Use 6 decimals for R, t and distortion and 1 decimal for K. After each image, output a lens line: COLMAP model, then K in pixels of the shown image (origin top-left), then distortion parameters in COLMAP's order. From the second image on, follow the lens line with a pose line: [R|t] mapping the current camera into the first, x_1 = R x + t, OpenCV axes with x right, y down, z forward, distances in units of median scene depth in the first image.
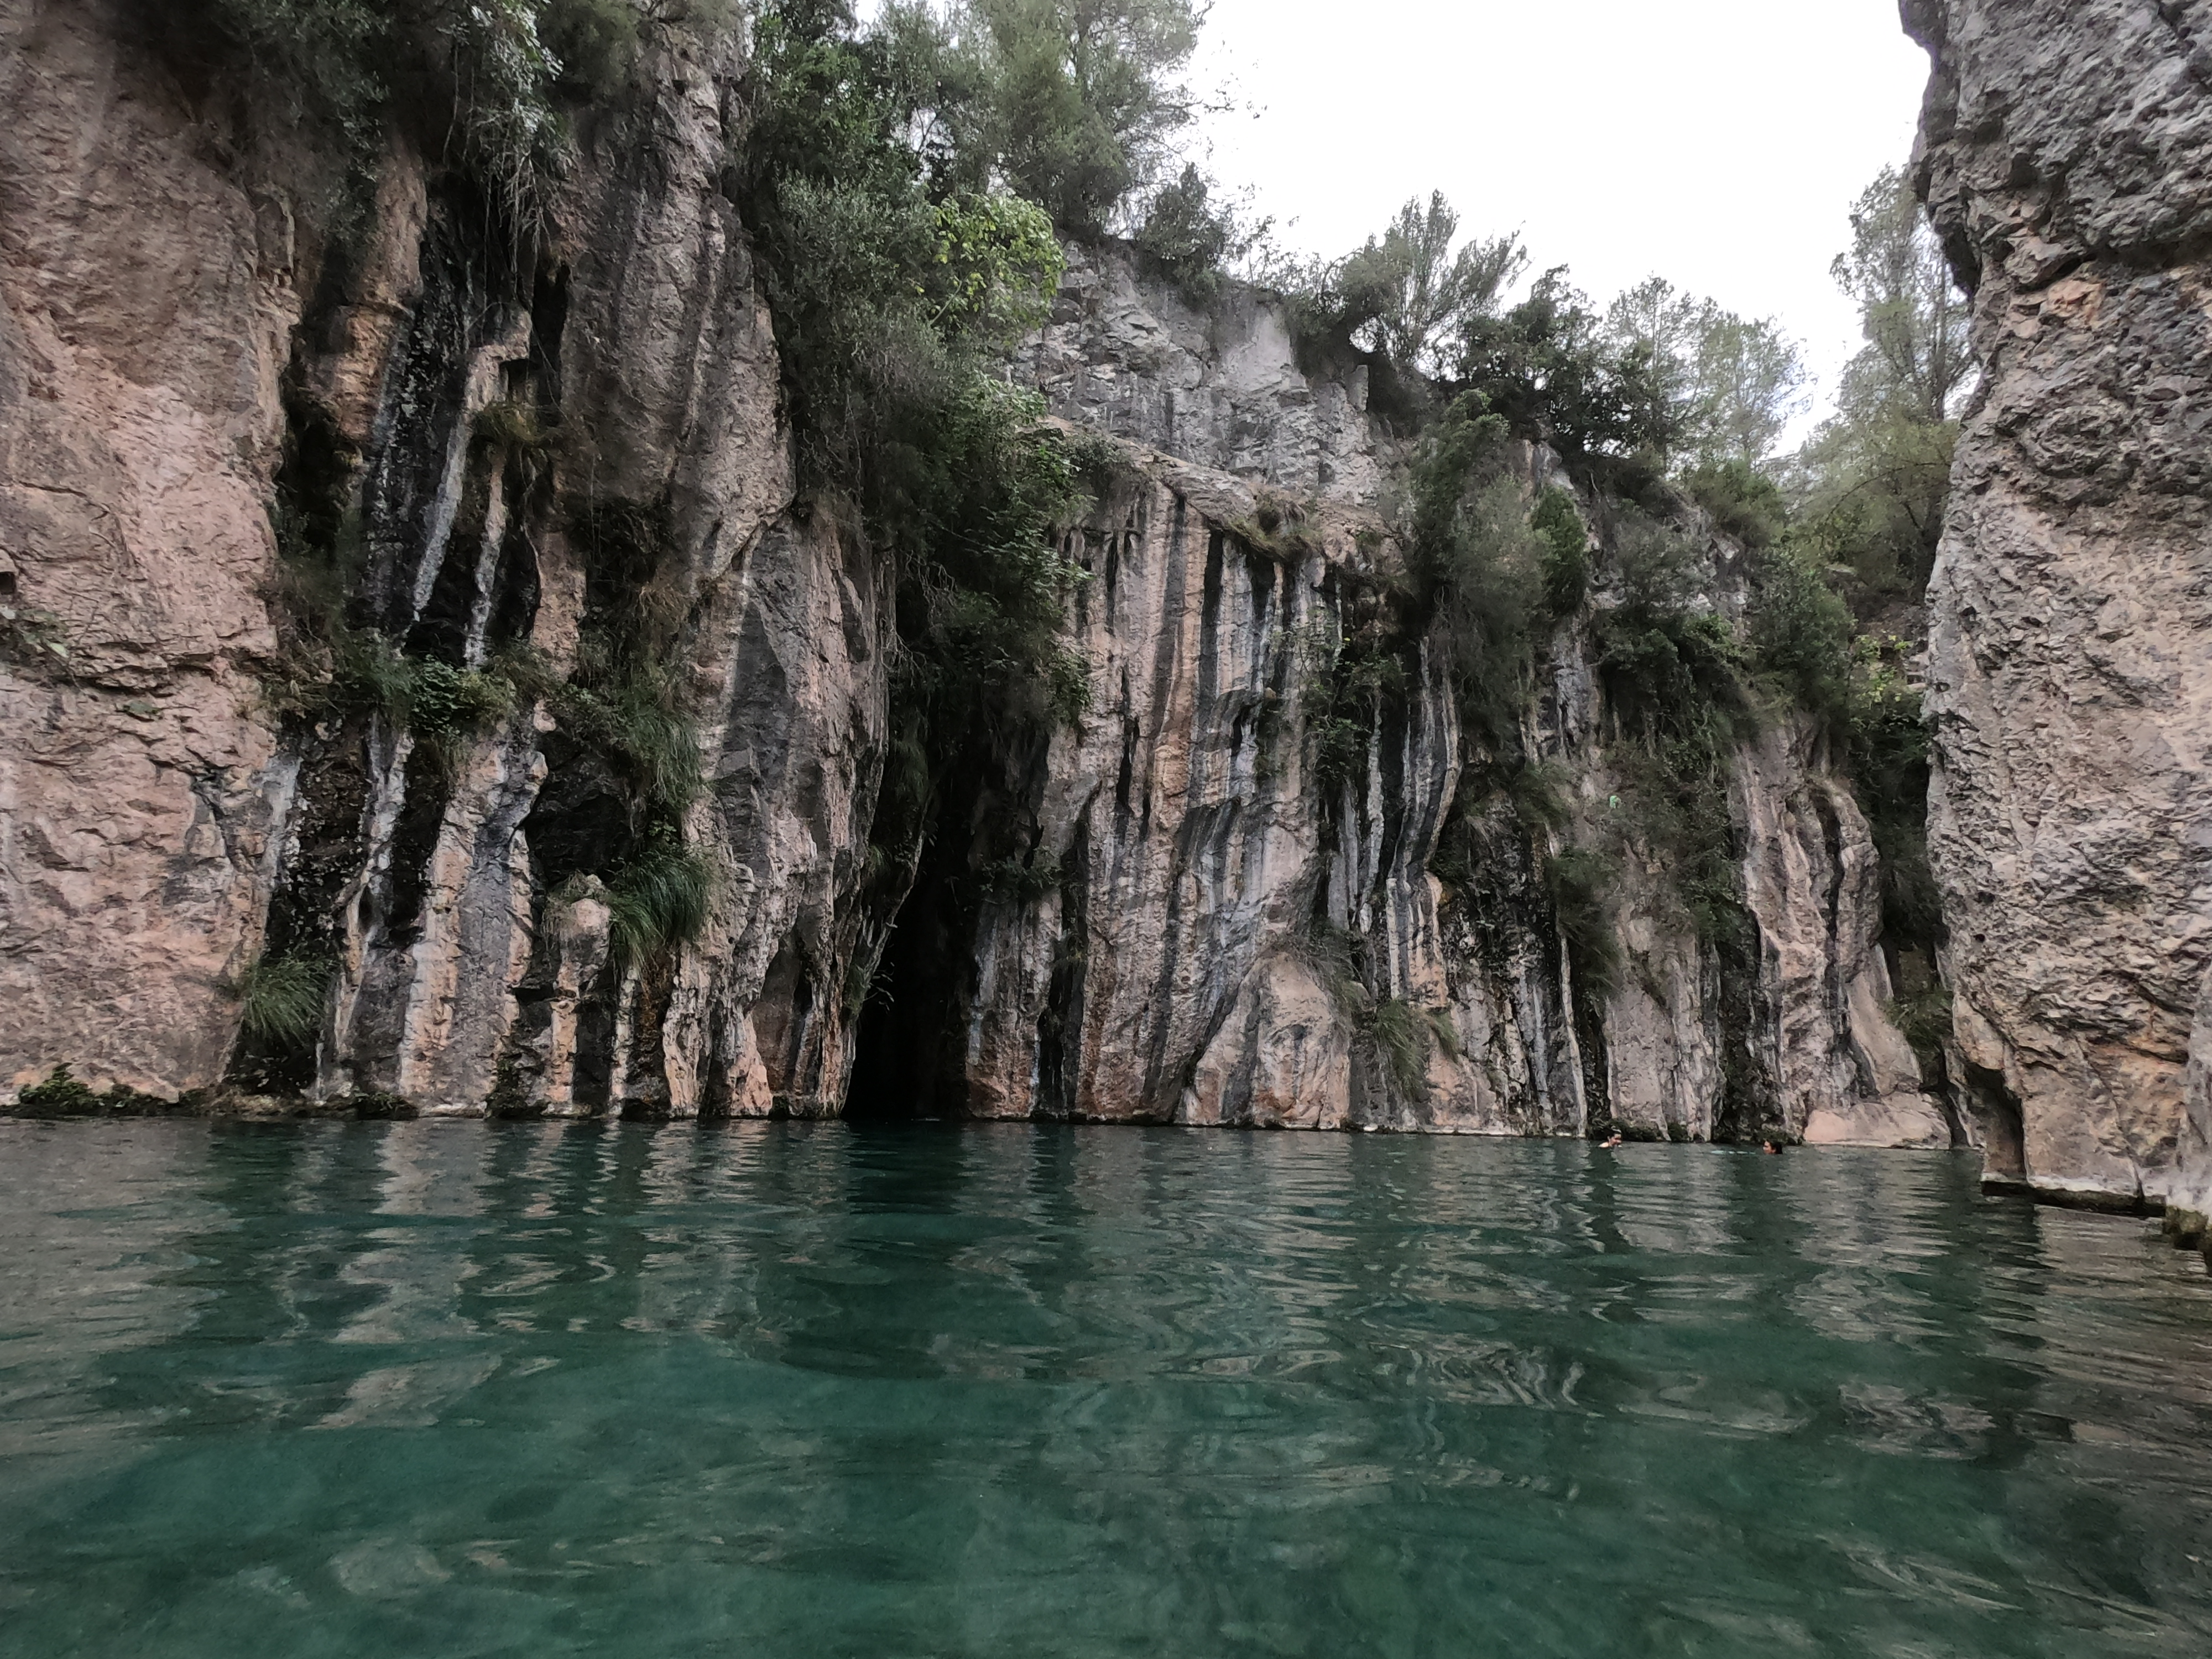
lens RADIAL K [[1050.9, 0, 1106.0], [0, 1050.9, 829.5], [0, 0, 1]] dist [0.022968, 0.000094]
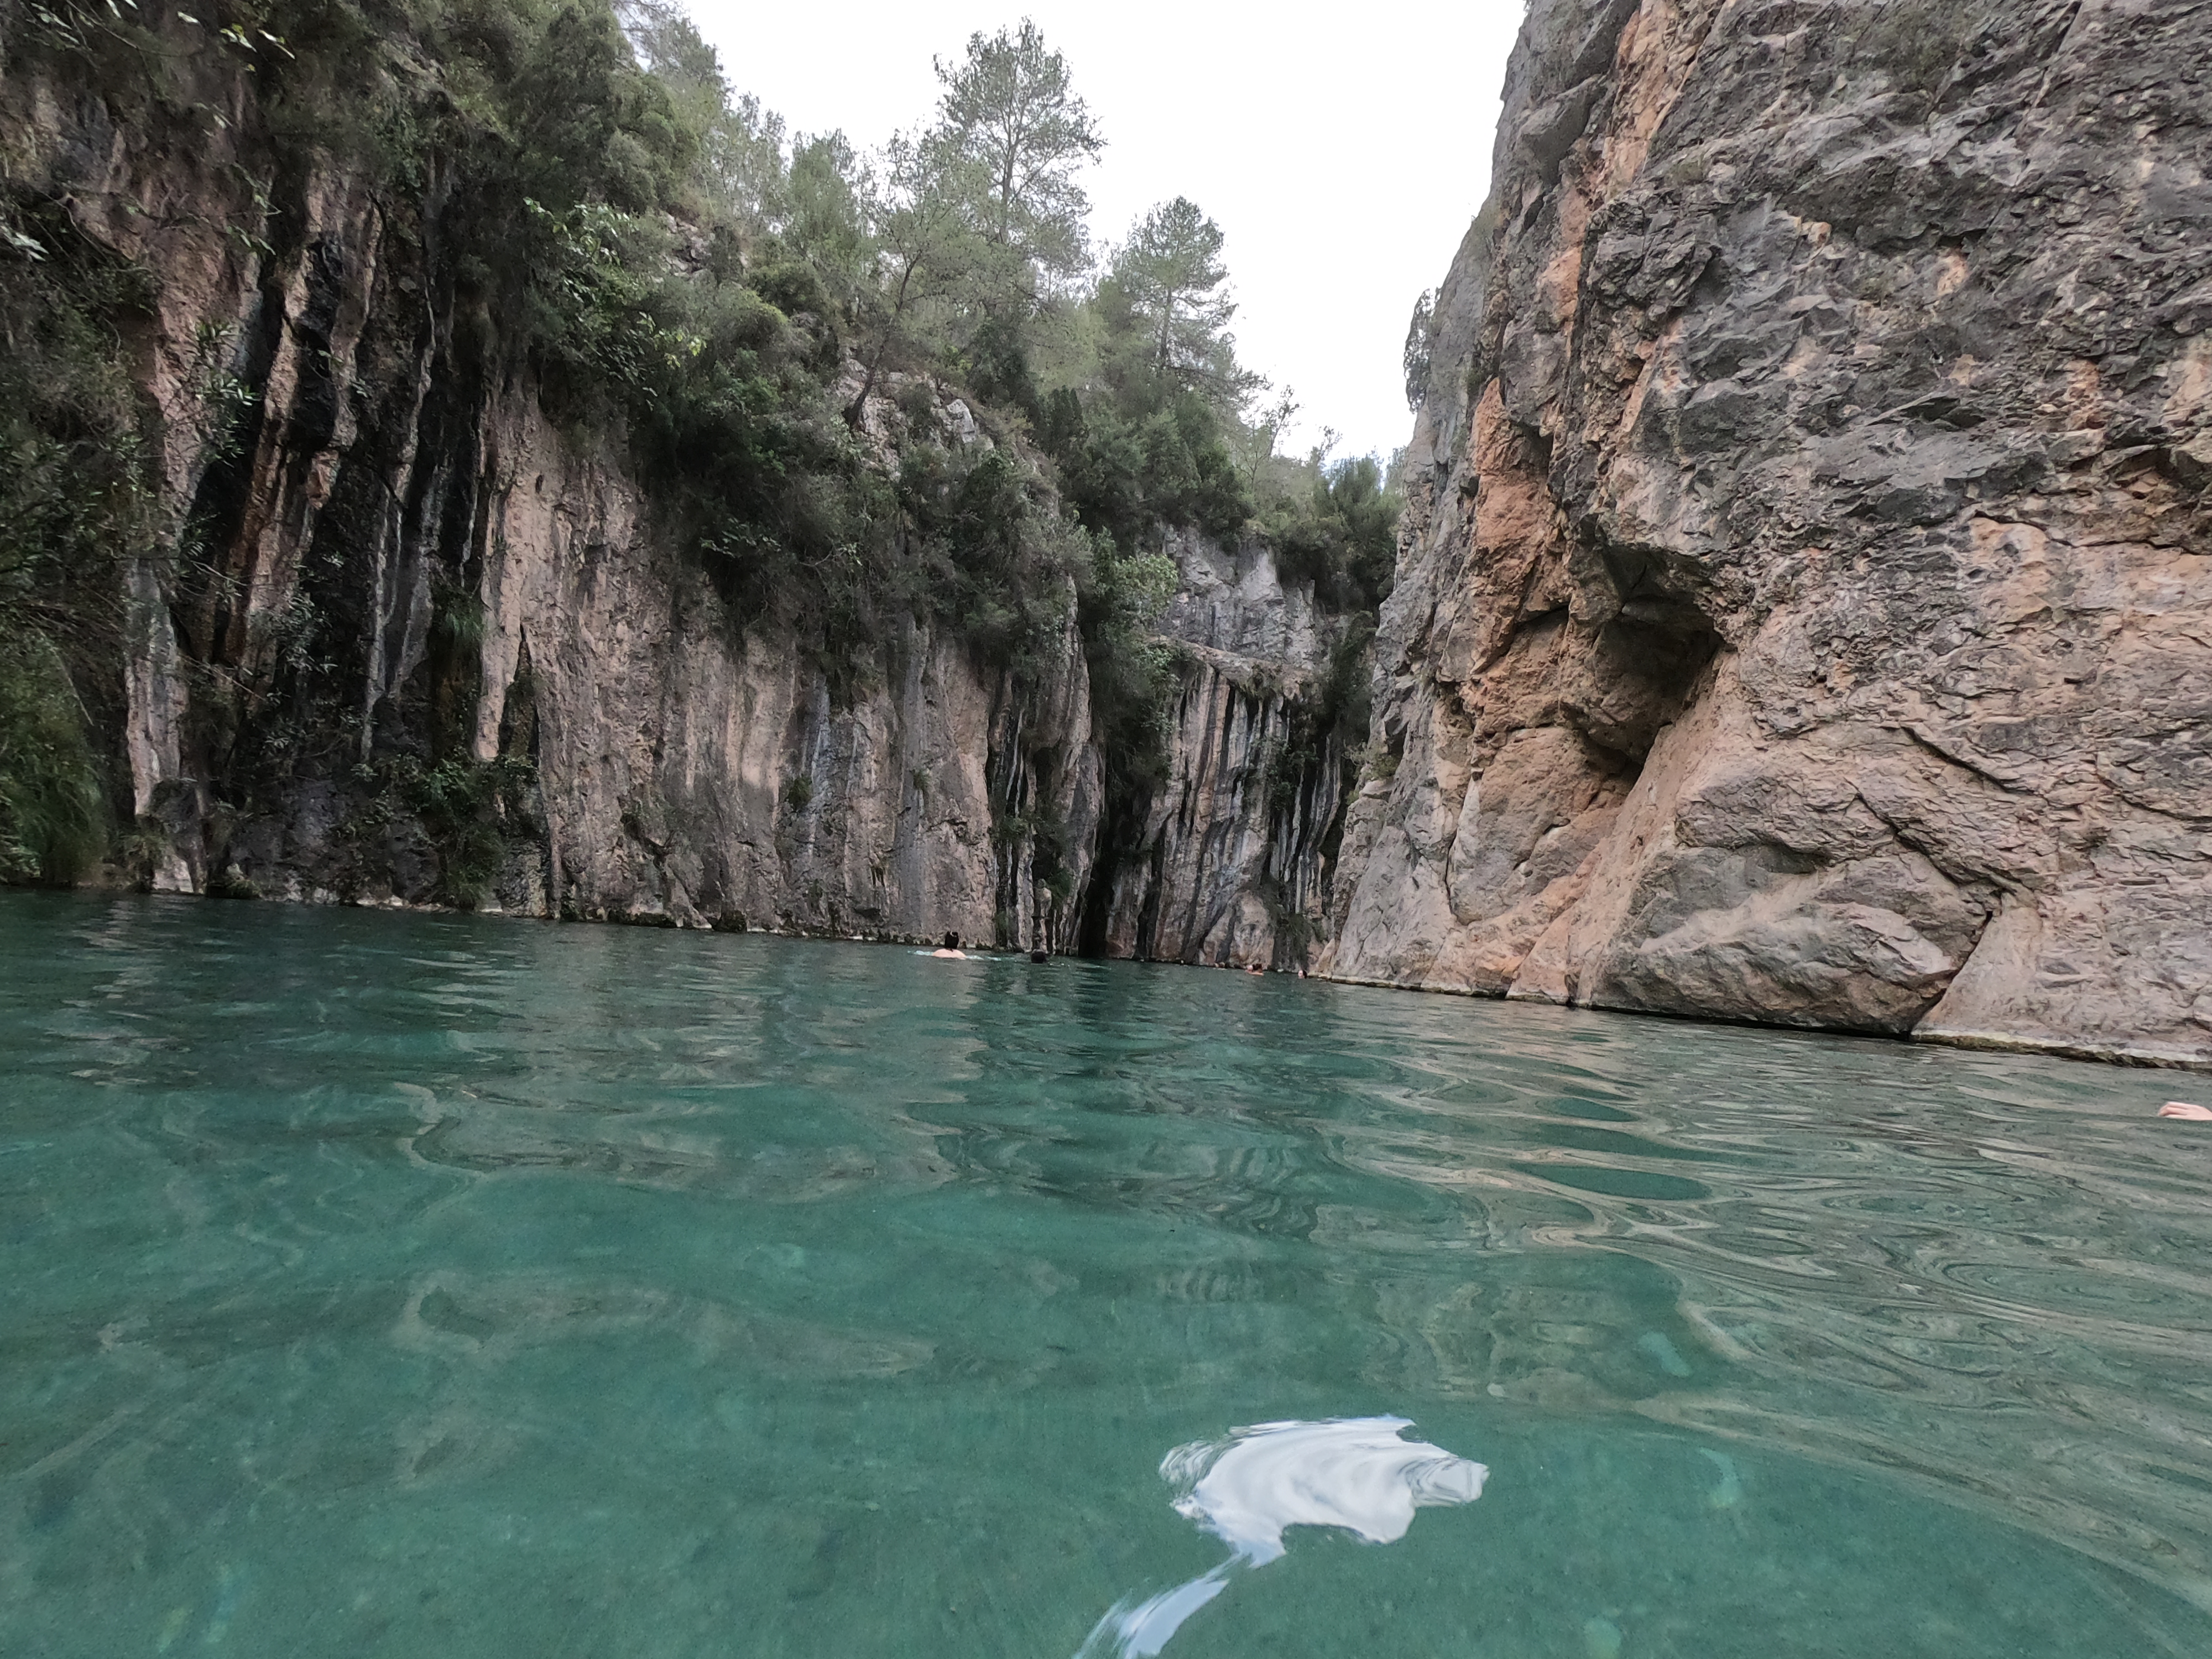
lens RADIAL K [[1050.9, 0, 1106.0], [0, 1050.9, 829.5], [0, 0, 1]] dist [0.022968, 0.000094]
pose [[0.996094, 0.056680, 0.067703, -0.276960], [-0.066118, 0.987001, 0.146483, -0.304467], [-0.058521, -0.150387, 0.986894, -1.102512]]
